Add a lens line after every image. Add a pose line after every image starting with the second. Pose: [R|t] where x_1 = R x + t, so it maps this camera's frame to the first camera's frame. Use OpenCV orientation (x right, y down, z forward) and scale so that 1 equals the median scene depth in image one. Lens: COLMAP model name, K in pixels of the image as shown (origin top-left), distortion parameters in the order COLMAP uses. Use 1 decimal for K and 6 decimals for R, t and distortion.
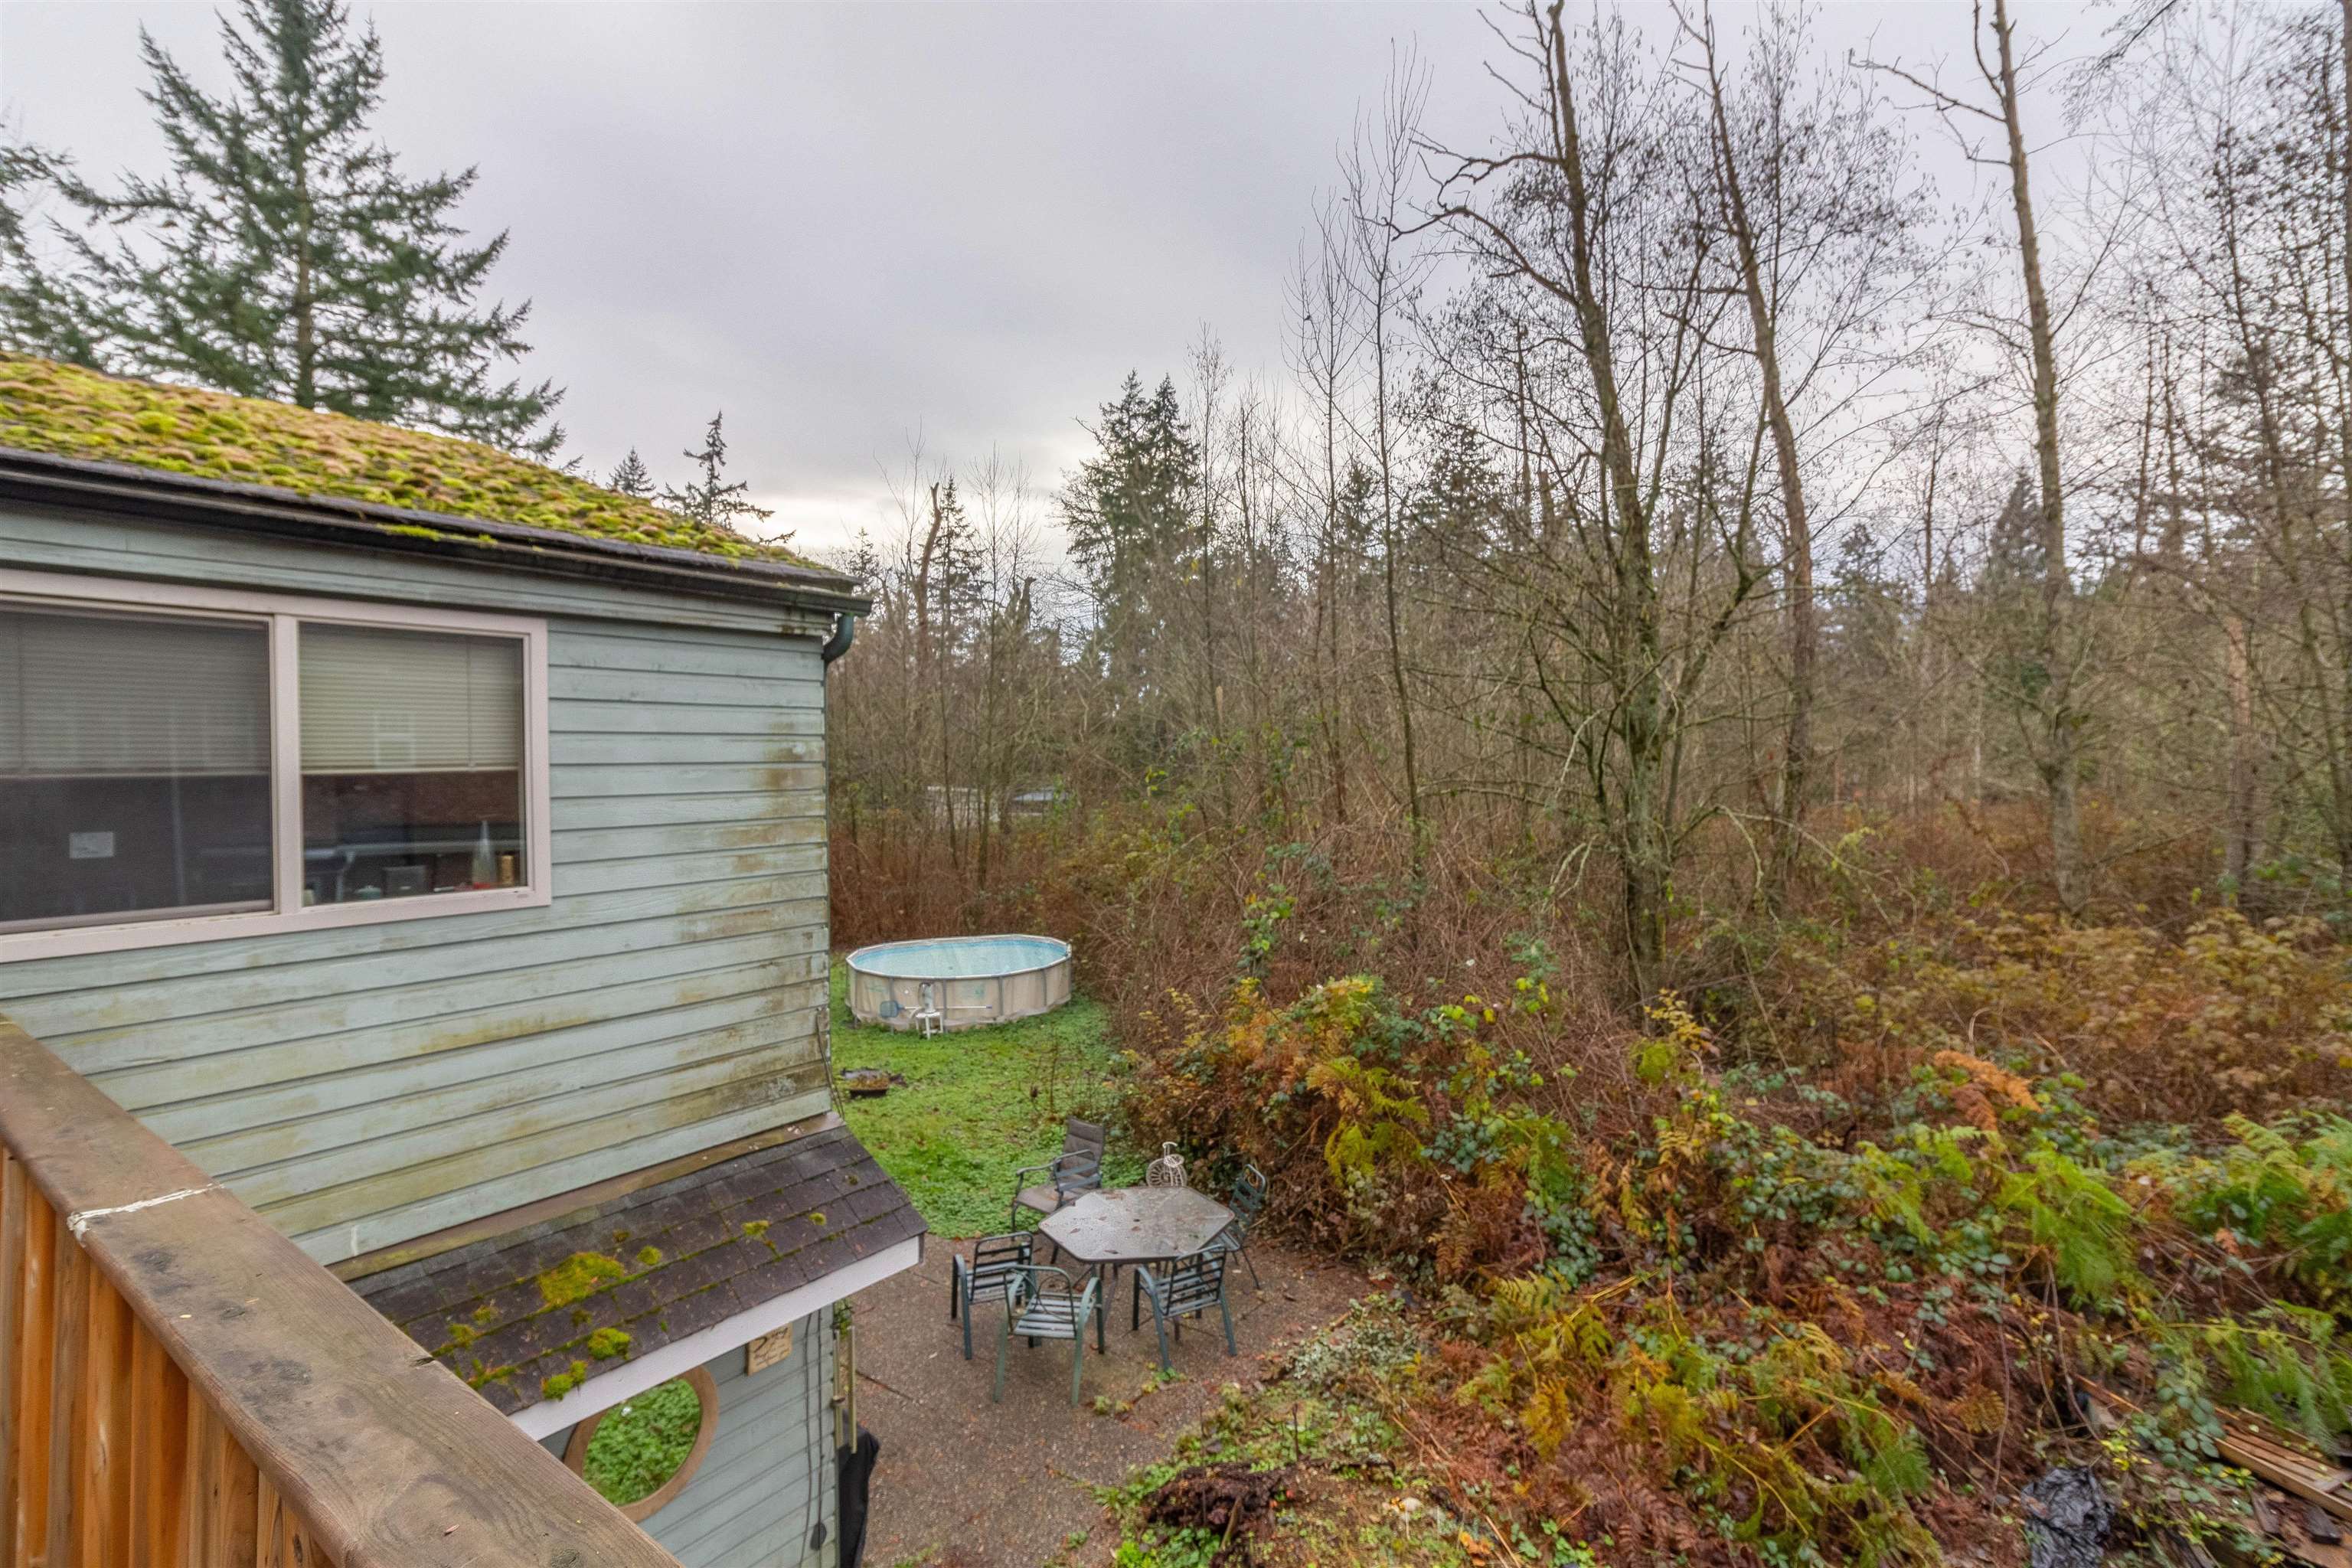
lens RADIAL K [[1150.3, 0, 1139.2], [0, 1150.3, 810.2], [0, 0, 1]] dist [0.006187, -0.000786]
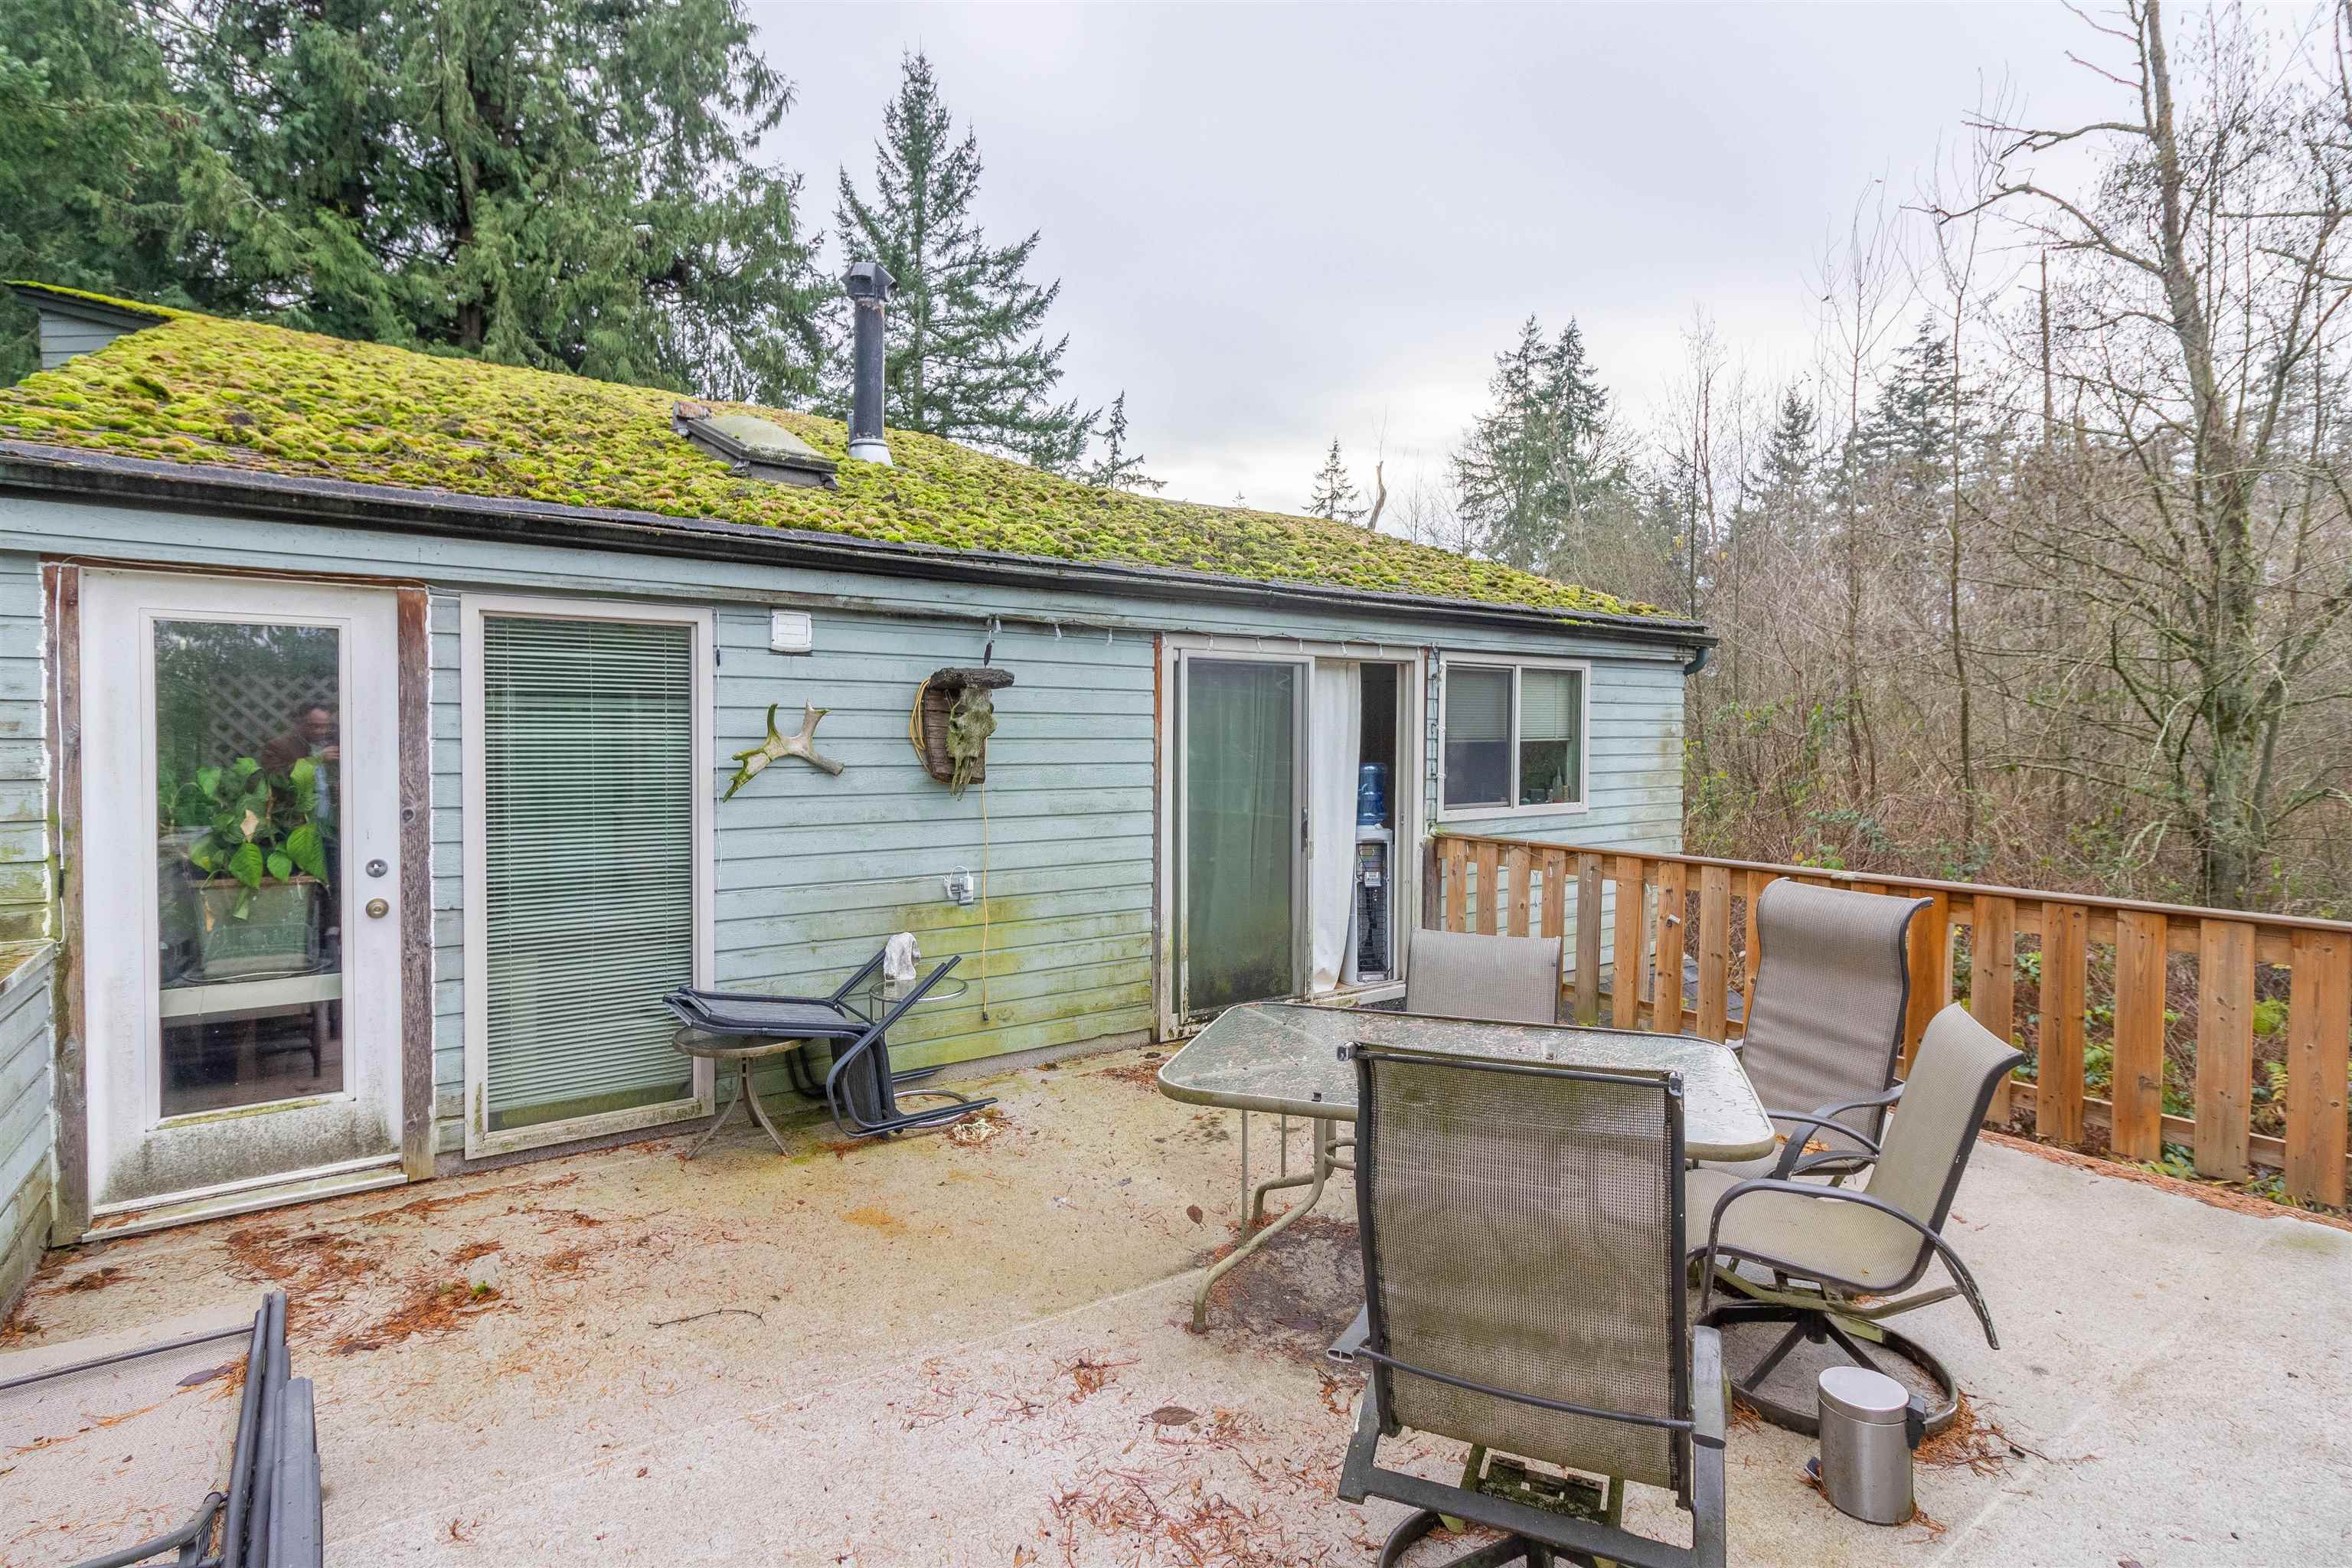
lens RADIAL K [[1150.3, 0, 1142.6], [0, 1150.3, 777.6], [0, 0, 1]] dist [0.006187, -0.000786]
pose [[0.950056, 0.032015, -0.310433, -0.069773], [-0.030205, 0.999487, 0.010639, 0.003104], [0.310614, -0.000731, 0.950536, -0.113693]]
